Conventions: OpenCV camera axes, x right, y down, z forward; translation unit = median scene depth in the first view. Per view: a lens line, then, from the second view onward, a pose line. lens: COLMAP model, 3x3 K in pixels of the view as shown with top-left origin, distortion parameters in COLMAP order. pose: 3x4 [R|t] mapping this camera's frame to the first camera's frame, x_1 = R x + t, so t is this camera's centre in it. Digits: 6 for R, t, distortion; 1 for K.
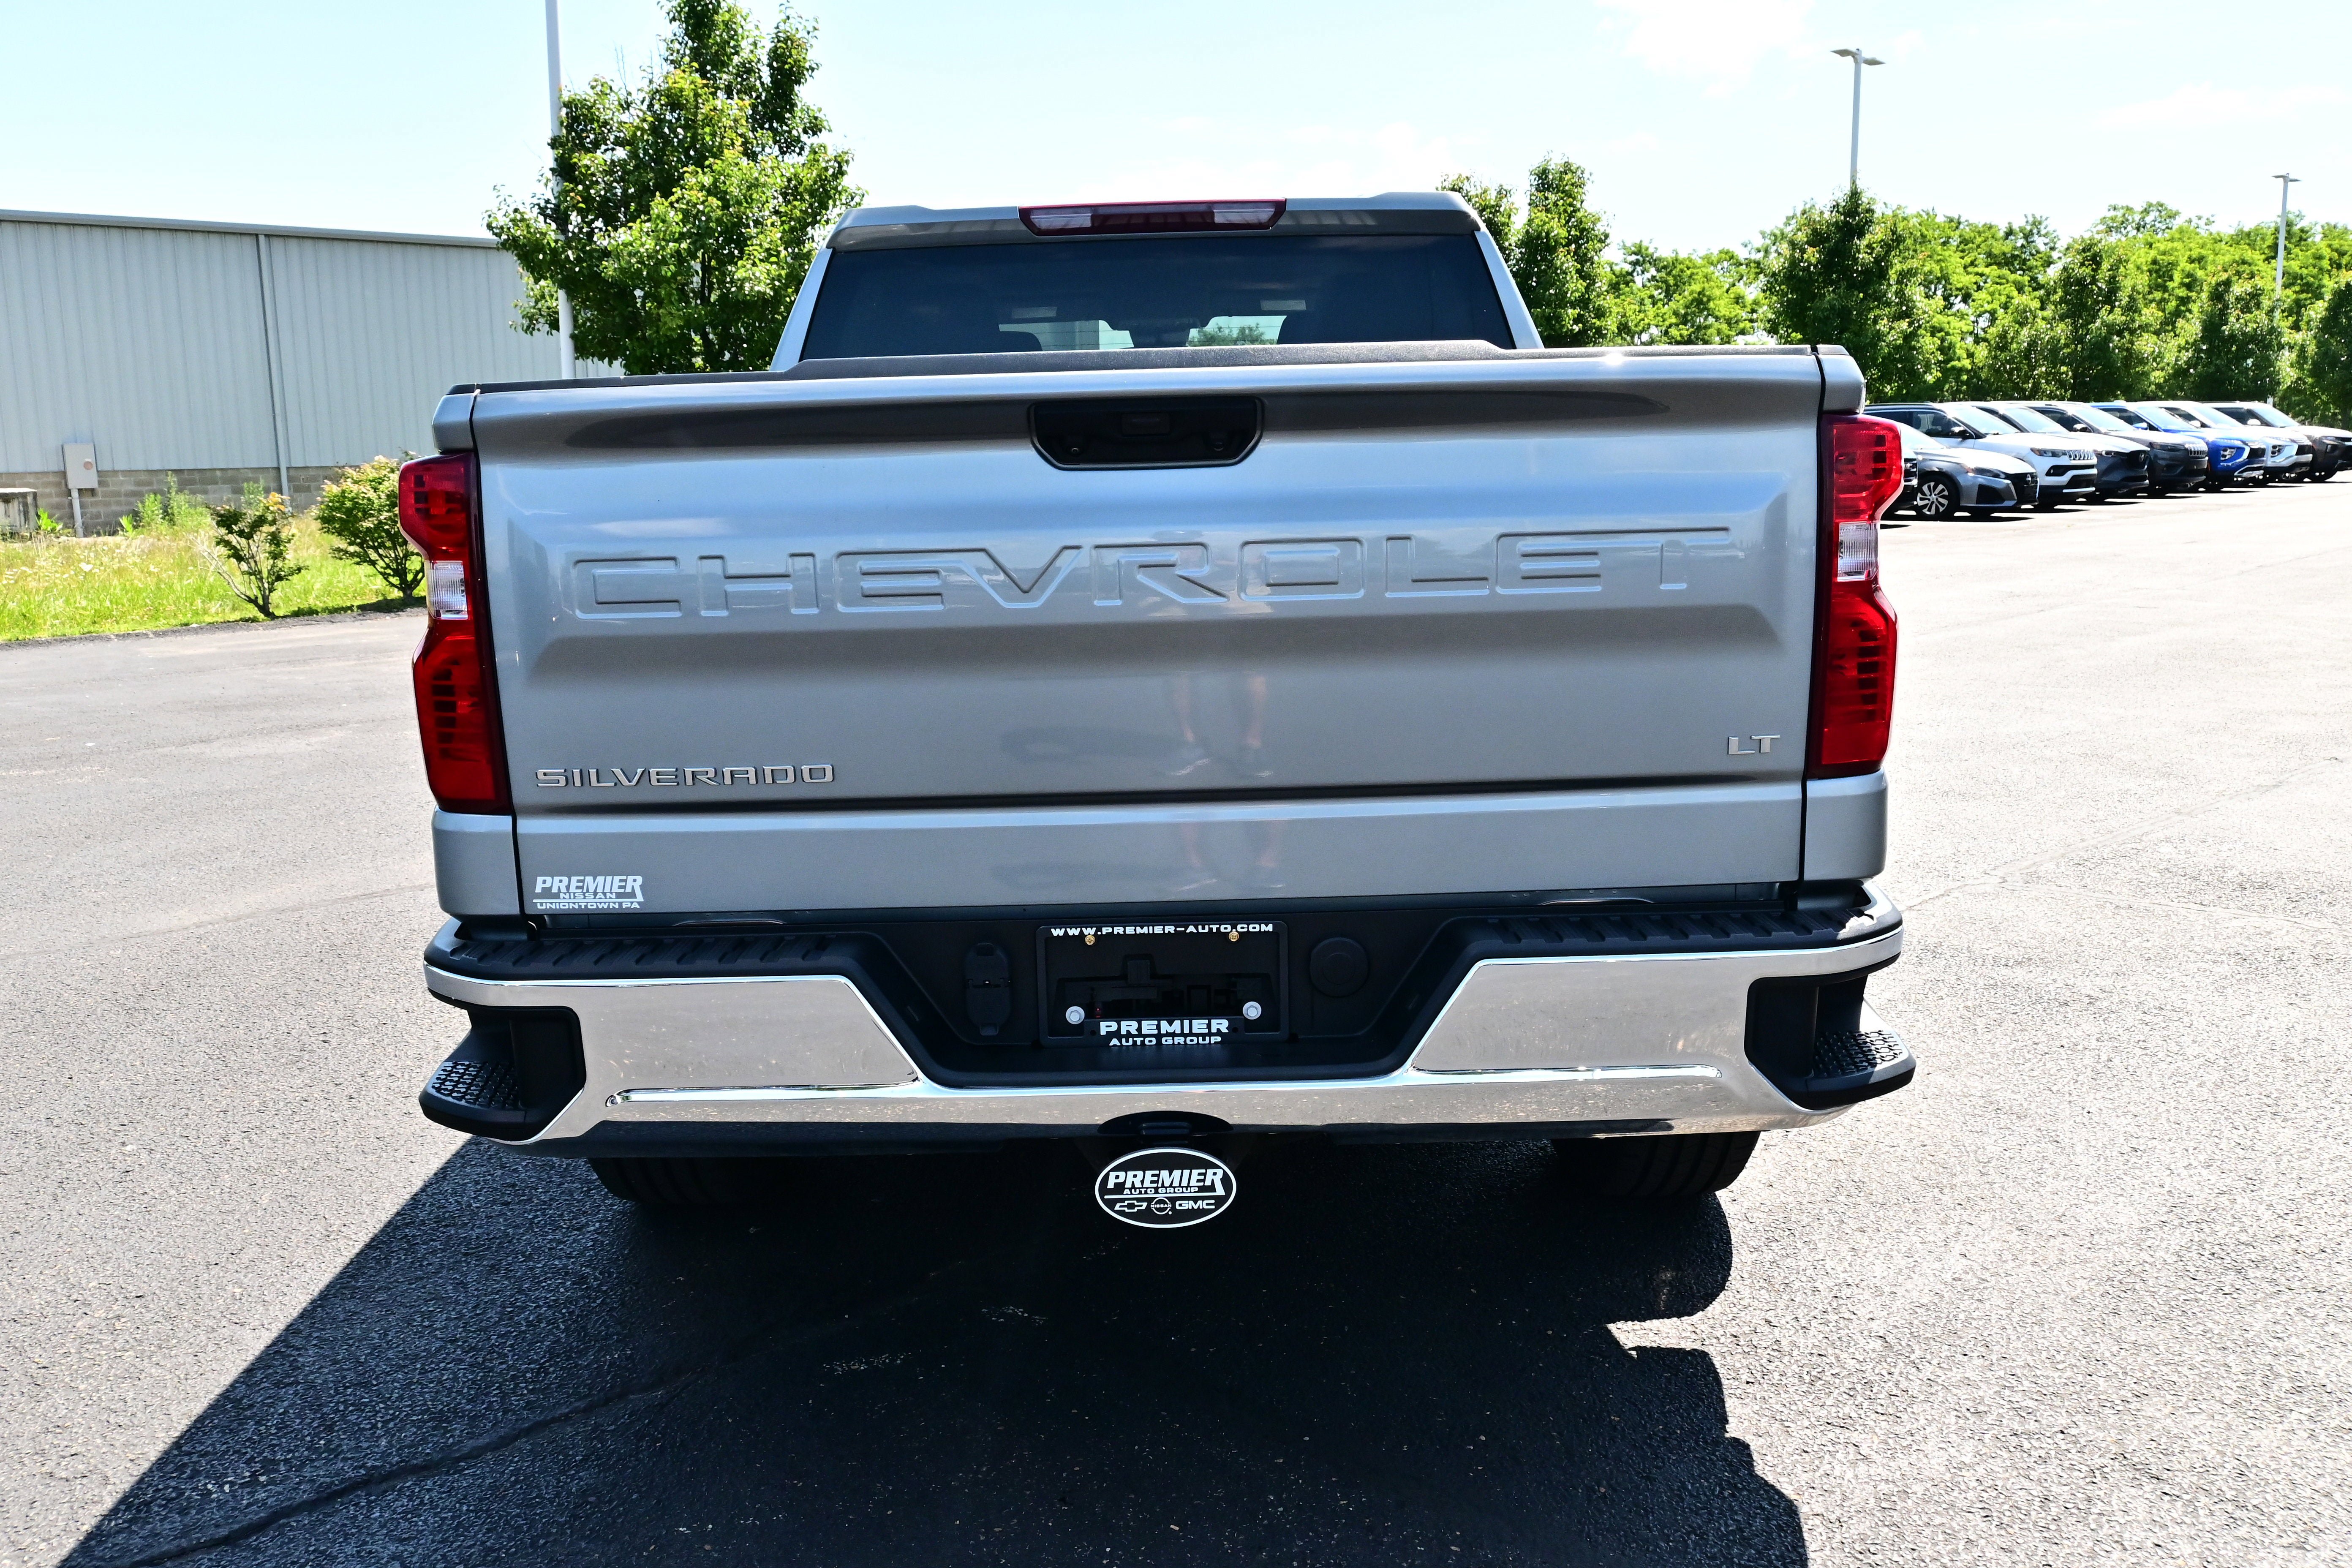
lens RADIAL K [[1864.7, 0, 1173.2], [0, 1864.7, 782.6], [0, 0, 1]] dist [-0.007507, -0.015943]
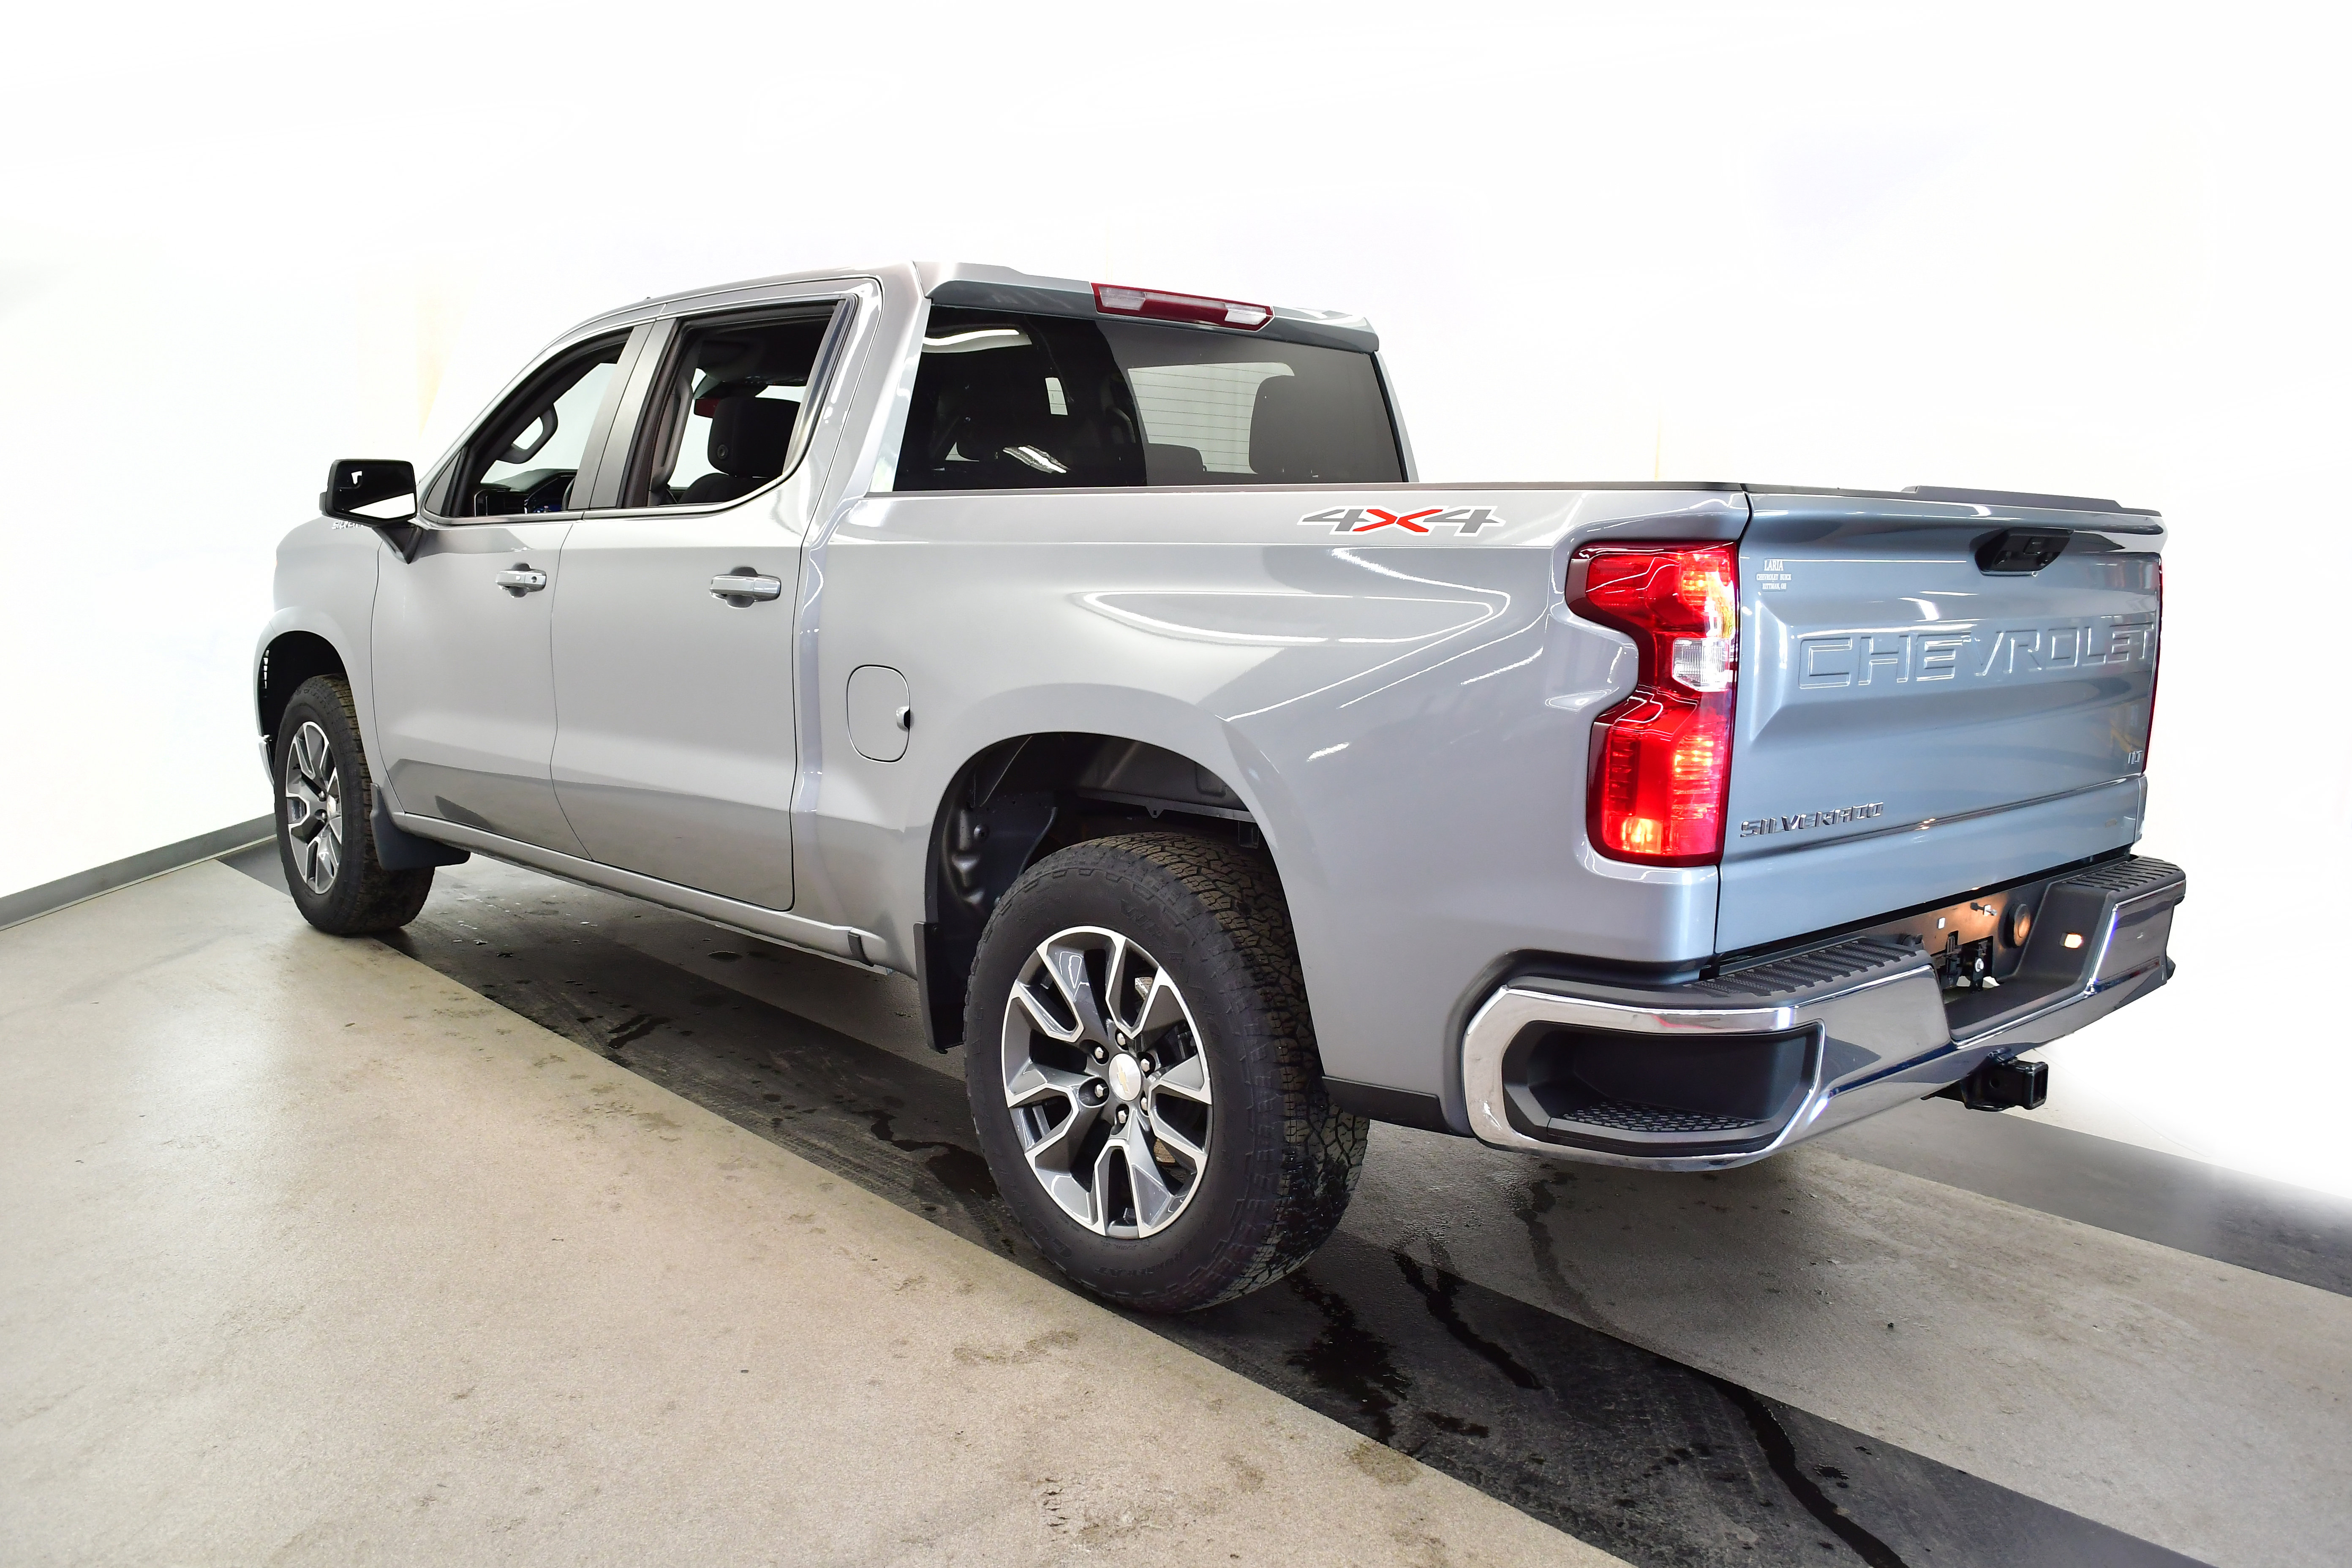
lens RADIAL K [[1992.3, 0, 1176.0], [0, 1992.3, 784.0], [0, 0, 1]] dist [-0.071366, -0.003402]
pose [[0.712554, -0.049256, 0.699887, -0.952997], [0.073776, 0.997263, -0.004926, -0.033206], [-0.697728, 0.055144, 0.714237, 0.251554]]
